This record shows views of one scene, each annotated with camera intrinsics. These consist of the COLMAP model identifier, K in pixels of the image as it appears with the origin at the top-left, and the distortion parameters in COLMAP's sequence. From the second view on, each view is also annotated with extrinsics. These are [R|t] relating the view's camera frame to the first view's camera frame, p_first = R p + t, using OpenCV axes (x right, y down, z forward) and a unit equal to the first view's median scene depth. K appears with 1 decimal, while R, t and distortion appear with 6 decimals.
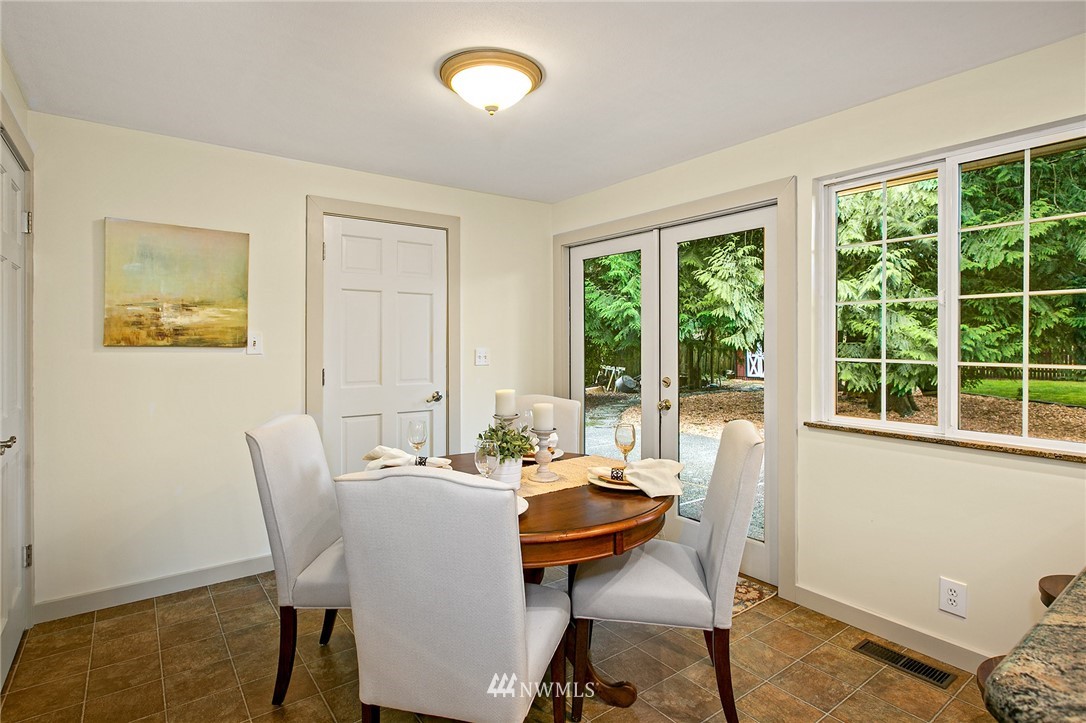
lens RADIAL K [[556.7, 0, 549.2], [0, 556.7, 351.1], [0, 0, 1]] dist [-0.002248, -0.002185]
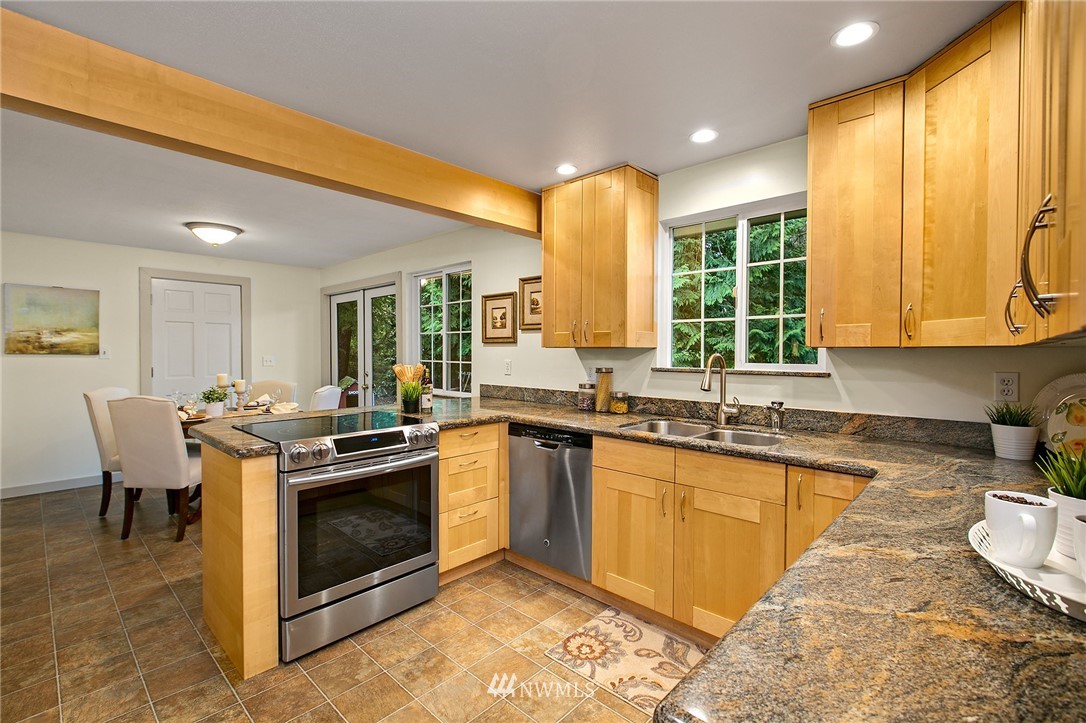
lens RADIAL K [[493.2, 0, 537.5], [0, 493.2, 365.6], [0, 0, 1]] dist [0.008827, -0.000376]
pose [[0.987599, -0.001535, 0.156990, 0.535418], [0.000476, 0.999977, 0.006783, 0.015761], [-0.156997, -0.006624, 0.987577, -0.711587]]
